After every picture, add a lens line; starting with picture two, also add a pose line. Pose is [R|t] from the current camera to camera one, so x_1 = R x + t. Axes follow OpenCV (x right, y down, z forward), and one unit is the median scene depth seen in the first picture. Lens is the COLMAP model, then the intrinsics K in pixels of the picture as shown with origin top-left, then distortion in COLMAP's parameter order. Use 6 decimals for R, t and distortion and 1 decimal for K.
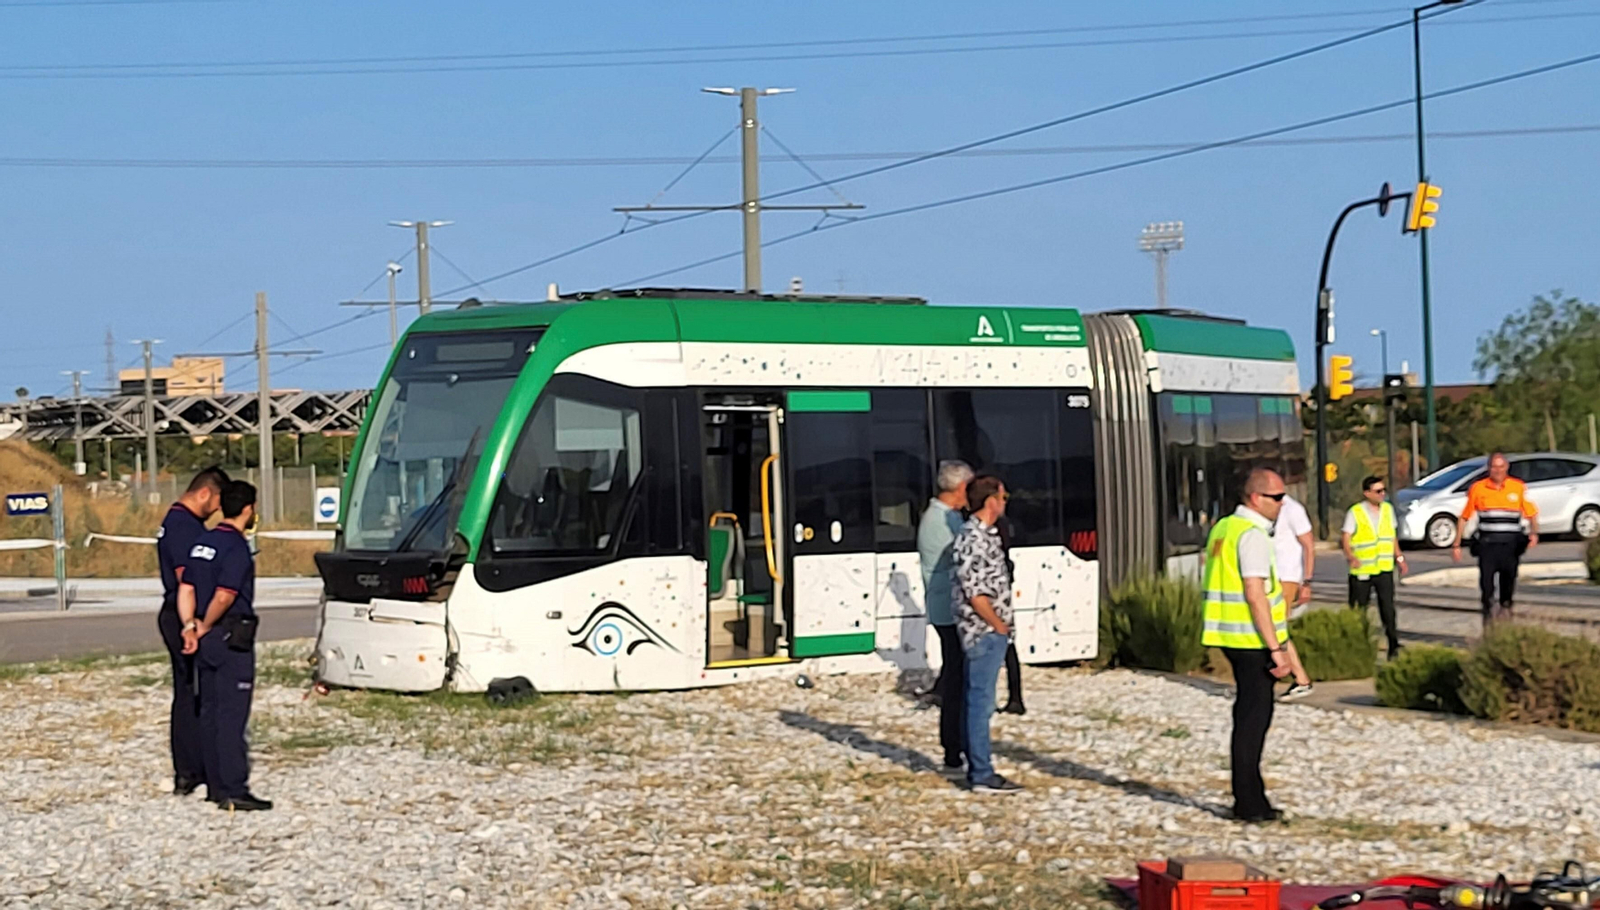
lens RADIAL K [[3472.0, 0, 772.8], [0, 3472.0, 458.8], [0, 0, 1]] dist [0.050719, -0.318063]
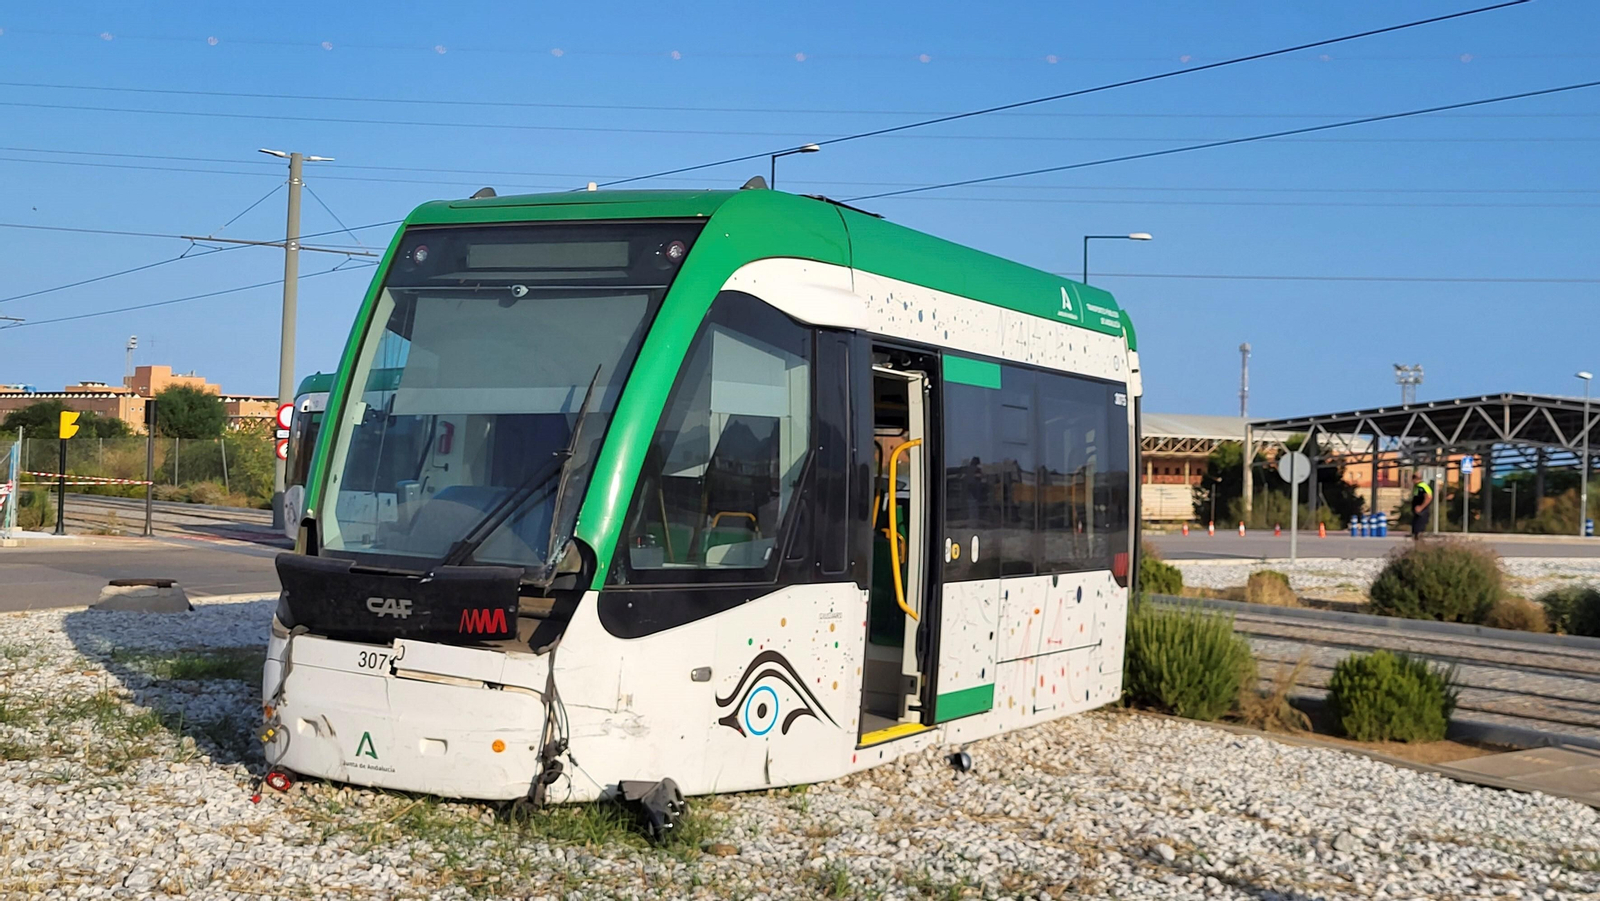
lens RADIAL K [[1887.8, 0, 786.0], [0, 1887.8, 395.1], [0, 0, 1]] dist [0.025615, 0.026773]
pose [[0.936539, 0.068326, 0.343841, -0.162360], [-0.055572, 0.997356, -0.046824, 0.009435], [-0.346131, 0.024745, 0.937860, 0.646649]]
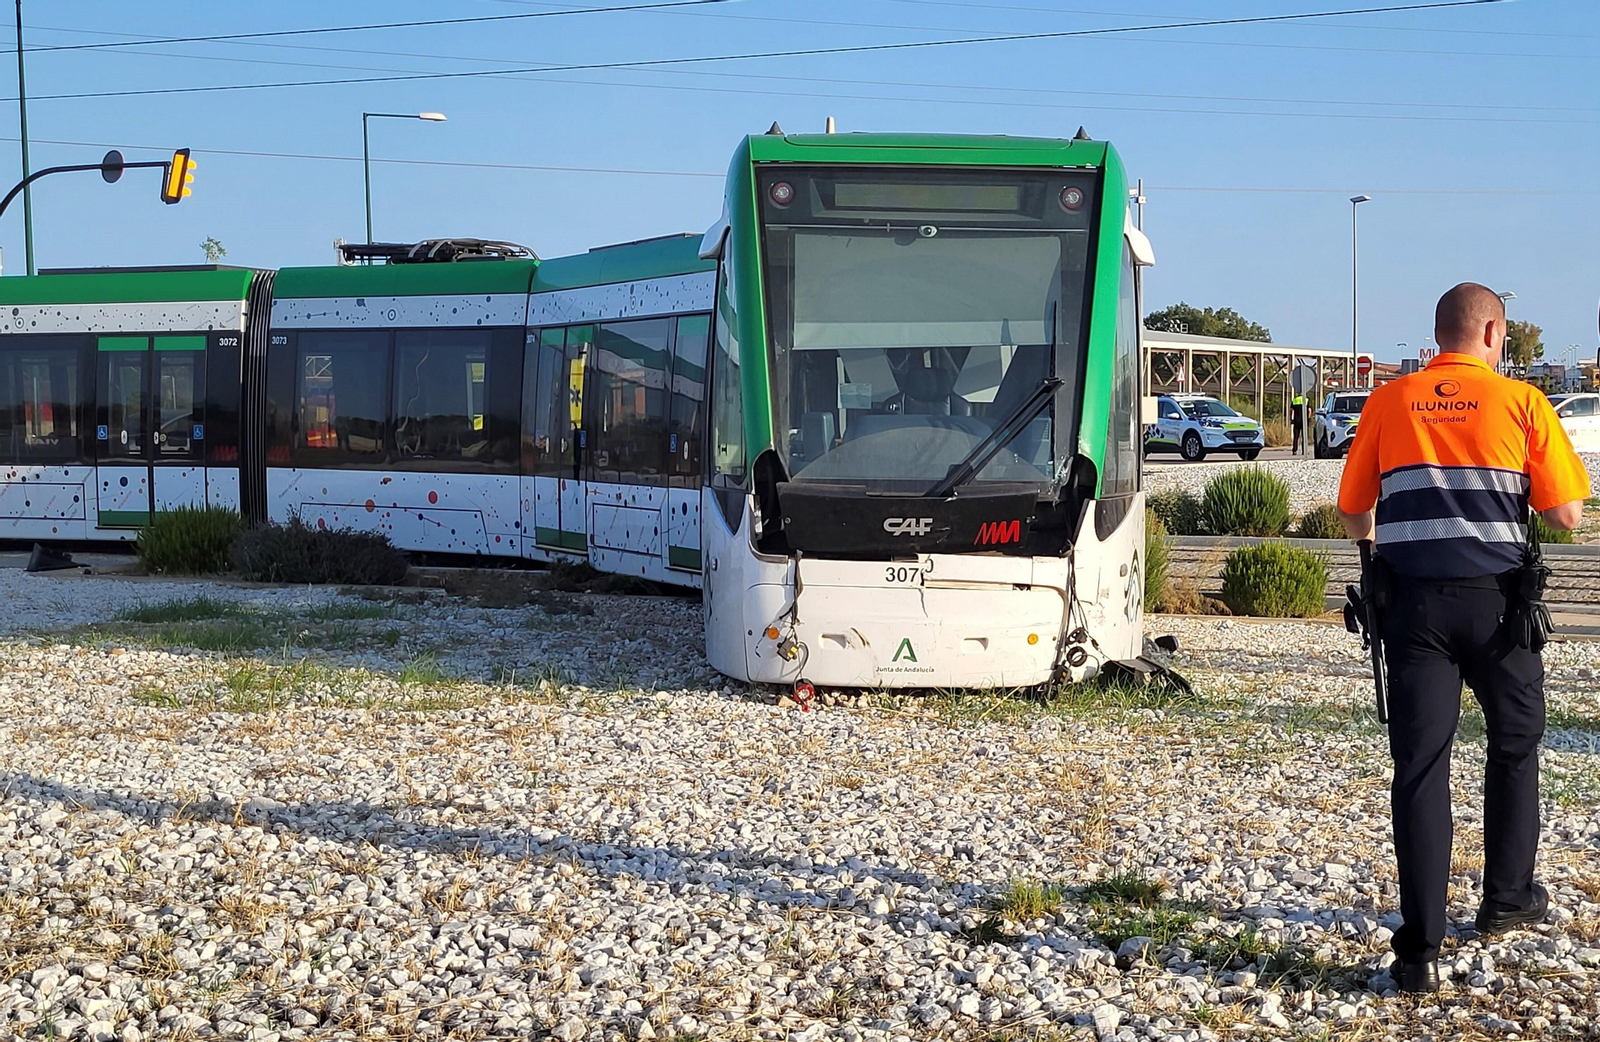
lens RADIAL K [[2300.5, 0, 1055.4], [0, 2300.5, 564.1], [0, 0, 1]] dist [0.025200, 0.017712]
pose [[0.619971, -0.025158, 0.784222, -0.429905], [-0.017122, 0.998814, 0.045578, 0.021121], [-0.784438, -0.041684, 0.618805, 0.685288]]
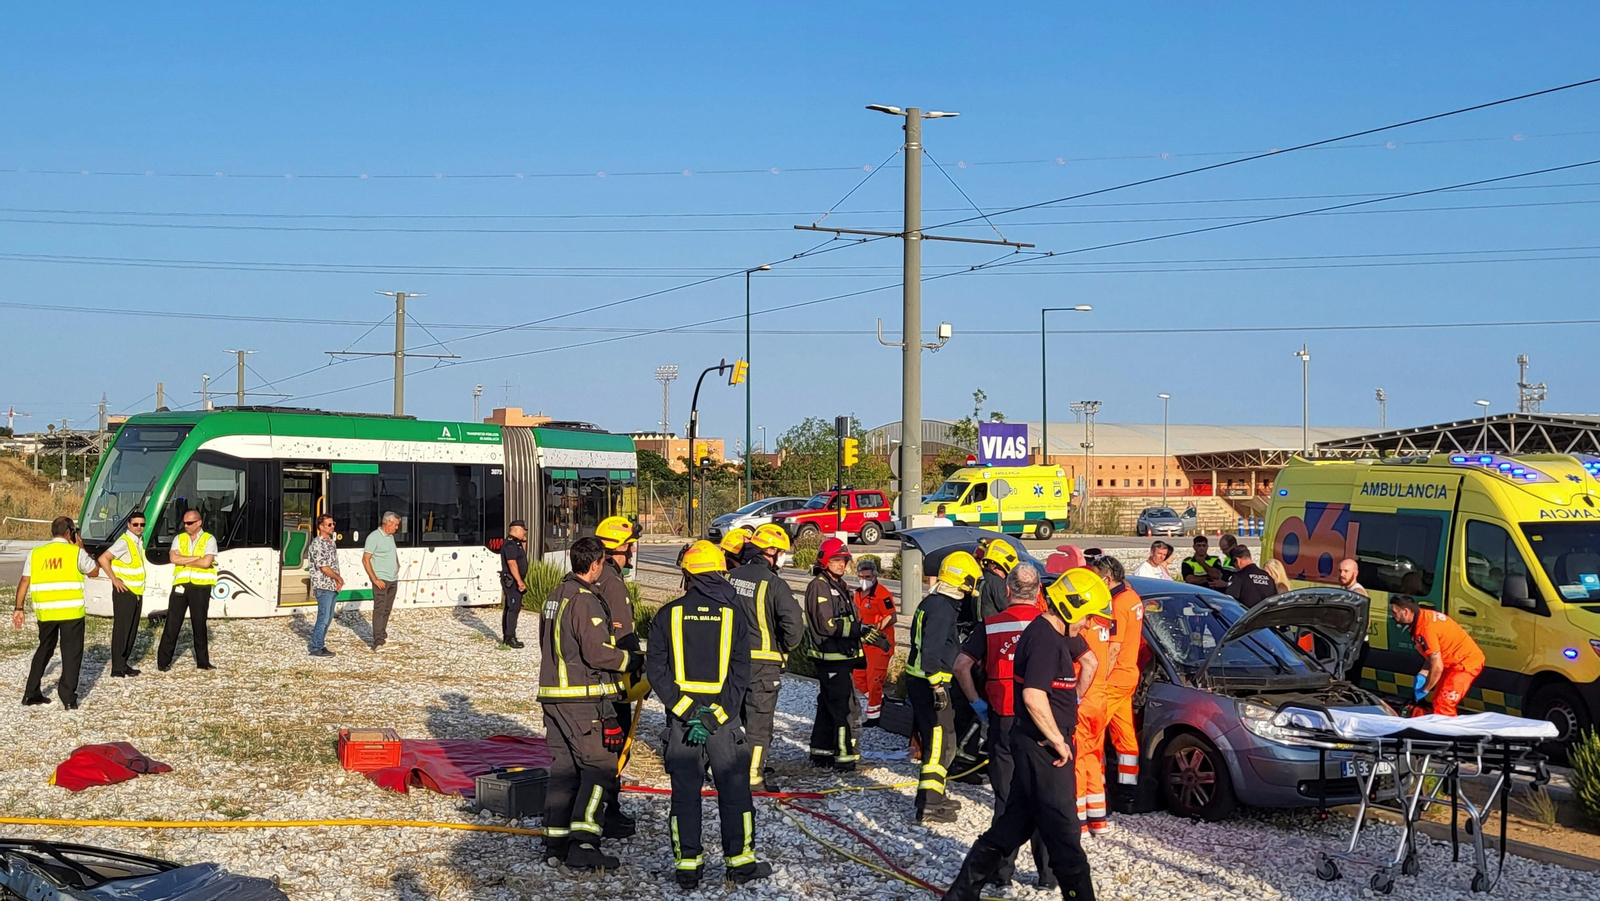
lens RADIAL K [[1788.0, 0, 810.0], [0, 1788.0, 436.9], [0, 0, 1]] dist [0.040107, -0.014469]
pose [[0.982293, 0.039772, 0.183081, 0.082851], [-0.035036, 0.998964, -0.029030, -0.014296], [-0.184046, 0.022101, 0.982669, -0.025812]]
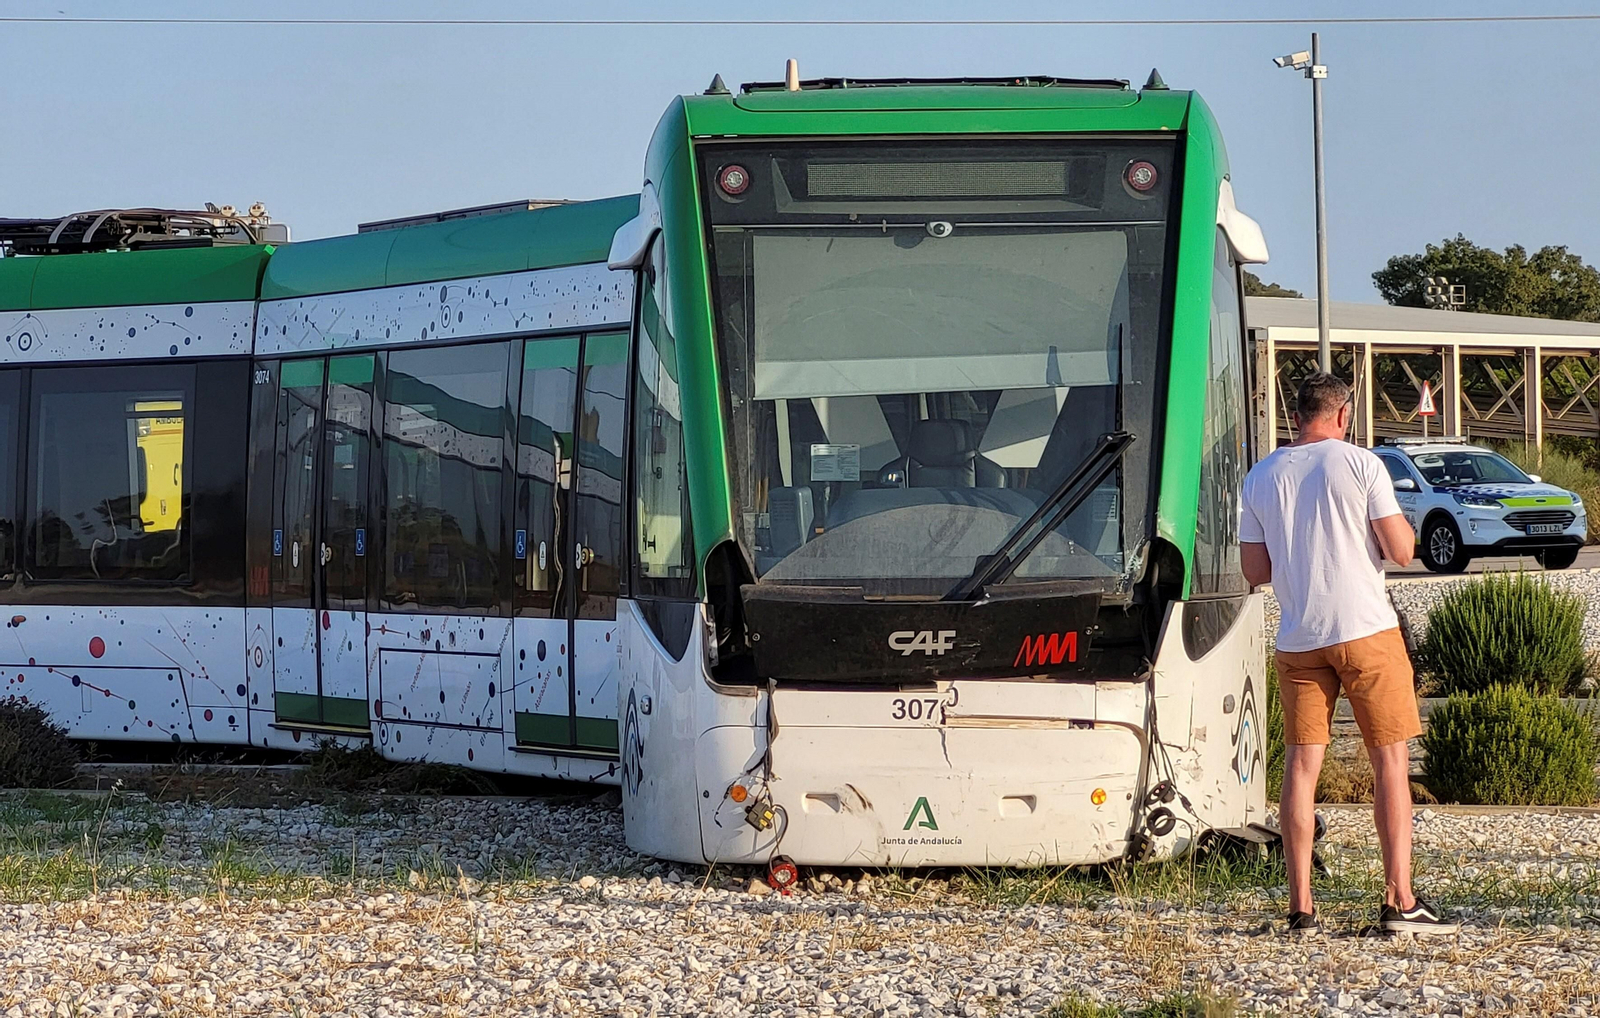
lens RADIAL K [[5137.5, 0, 798.3], [0, 5137.5, 508.8], [0, 0, 1]] dist [-0.158197, -1.223559]
pose [[0.678066, 0.009623, 0.734938, -0.627276], [0.002611, 0.999876, -0.015501, 0.026808], [-0.734996, 0.012430, 0.677957, 0.518156]]
